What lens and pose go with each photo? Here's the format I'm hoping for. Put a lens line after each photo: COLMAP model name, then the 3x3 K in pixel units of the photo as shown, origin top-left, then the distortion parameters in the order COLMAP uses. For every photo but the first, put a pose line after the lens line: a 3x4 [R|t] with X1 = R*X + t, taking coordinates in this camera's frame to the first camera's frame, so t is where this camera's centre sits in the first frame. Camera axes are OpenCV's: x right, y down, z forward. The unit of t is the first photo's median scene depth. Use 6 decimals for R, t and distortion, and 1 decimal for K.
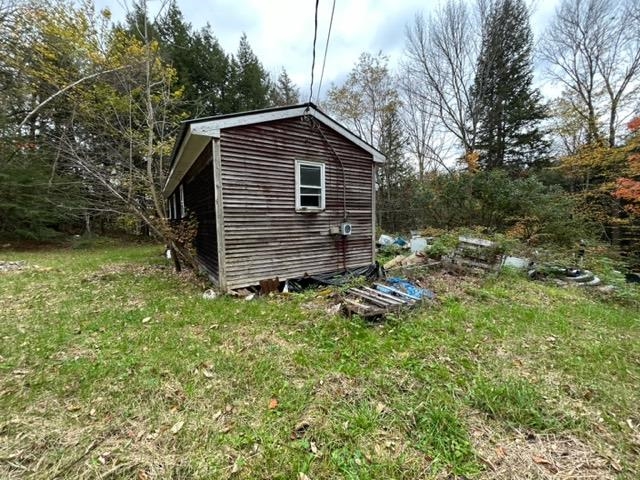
lens RADIAL K [[257.8, 0, 319.4], [0, 257.8, 239.0], [0, 0, 1]] dist [-0.003428, -0.000560]
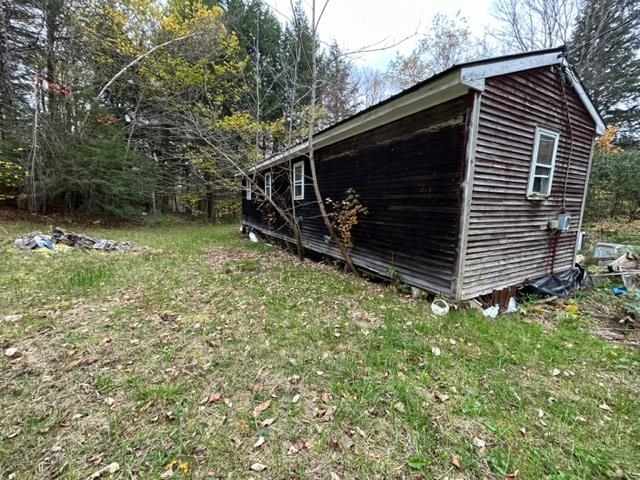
lens RADIAL K [[257.8, 0, 320.1], [0, 257.8, 240.4], [0, 0, 1]] dist [-0.003428, -0.000560]
pose [[0.995100, 0.041775, -0.089619, -0.616244], [-0.035178, 0.996640, 0.073965, -0.018951], [0.092408, -0.070450, 0.993226, 0.190519]]
